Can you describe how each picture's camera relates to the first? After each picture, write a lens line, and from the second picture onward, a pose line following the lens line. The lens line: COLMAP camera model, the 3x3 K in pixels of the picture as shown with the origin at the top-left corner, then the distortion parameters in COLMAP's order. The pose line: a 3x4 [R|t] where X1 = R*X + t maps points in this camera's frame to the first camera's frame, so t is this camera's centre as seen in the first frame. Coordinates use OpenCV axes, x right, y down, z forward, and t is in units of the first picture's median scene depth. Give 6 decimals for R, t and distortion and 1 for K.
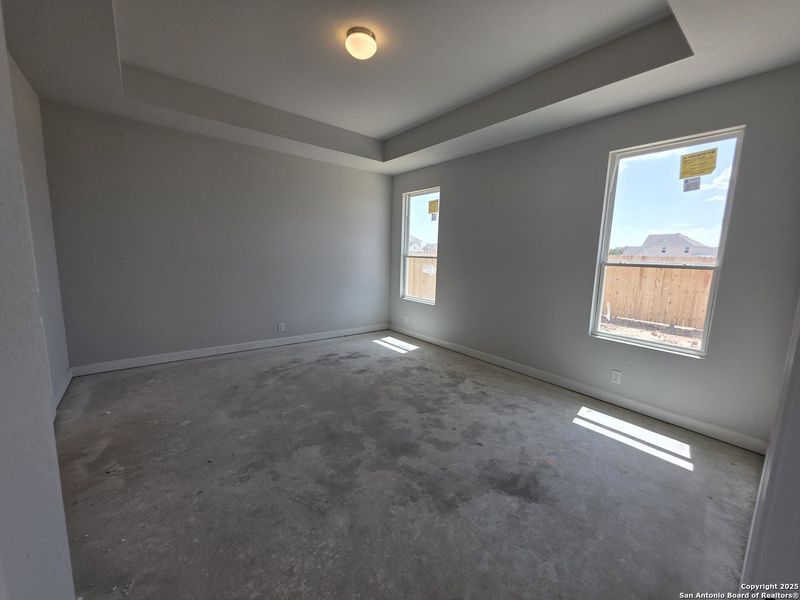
lens RADIAL K [[320.8, 0, 400.7], [0, 320.8, 299.9], [0, 0, 1]] dist [0.000596, 0.001127]
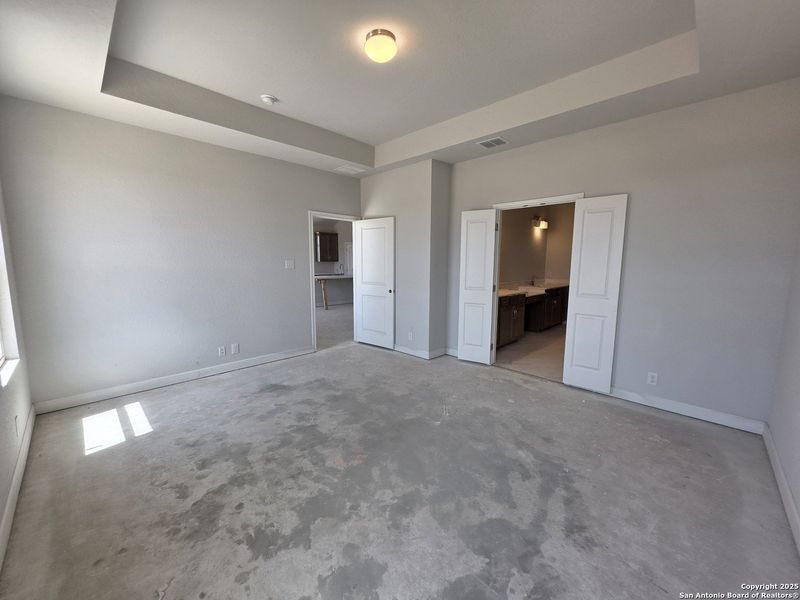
lens RADIAL K [[320.8, 0, 399.7], [0, 320.8, 300.7], [0, 0, 1]] dist [0.000596, 0.001127]
pose [[-0.992048, -0.021640, -0.123983, -0.060323], [-0.053002, 0.965327, 0.255606, -0.247617], [0.114153, 0.260145, -0.958798, 1.723282]]
